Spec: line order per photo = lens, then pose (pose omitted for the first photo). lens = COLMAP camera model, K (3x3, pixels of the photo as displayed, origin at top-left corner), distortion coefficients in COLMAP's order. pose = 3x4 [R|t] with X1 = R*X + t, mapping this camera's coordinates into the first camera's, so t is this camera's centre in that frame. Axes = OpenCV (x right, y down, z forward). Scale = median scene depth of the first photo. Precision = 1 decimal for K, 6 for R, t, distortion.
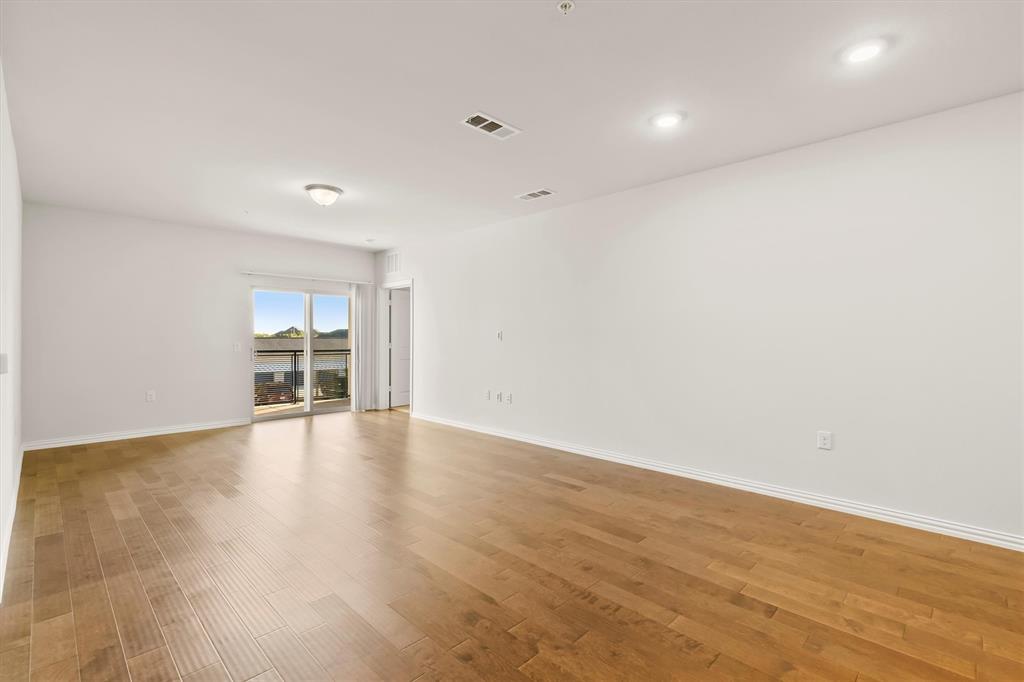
lens RADIAL K [[462.3, 0, 514.8], [0, 462.3, 337.0], [0, 0, 1]] dist [-0.020428, 0.002409]
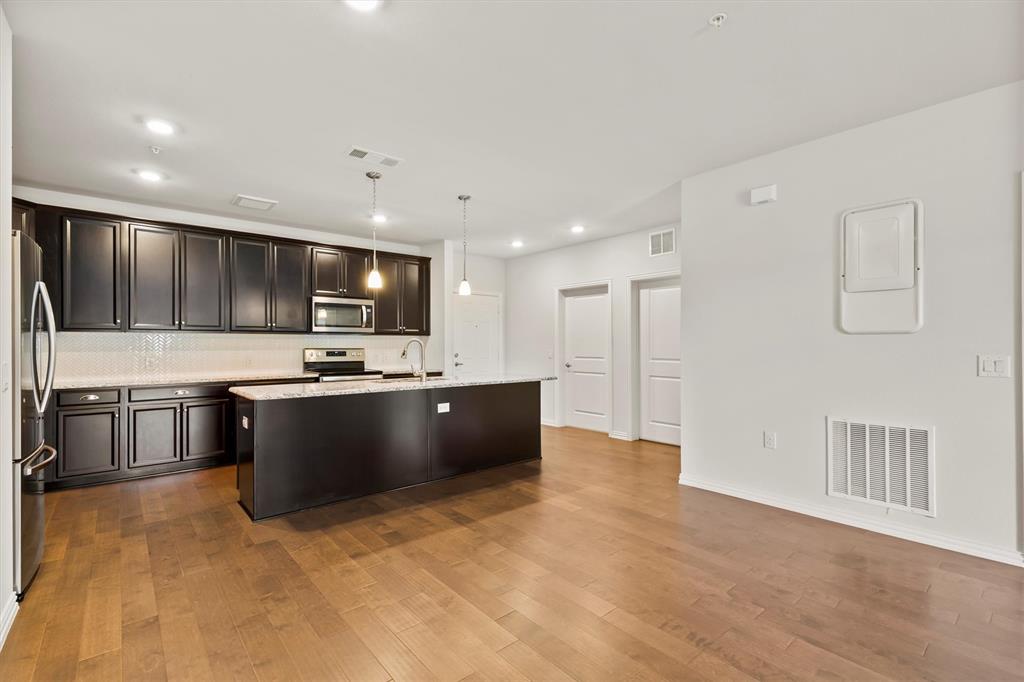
lens RADIAL K [[462.3, 0, 517.7], [0, 462.3, 345.1], [0, 0, 1]] dist [-0.020428, 0.002409]
pose [[-0.996943, 0.000118, 0.078126, 0.443727], [0.000776, 0.999964, 0.008390, -0.004166], [-0.078122, 0.008425, -0.996908, 1.930566]]
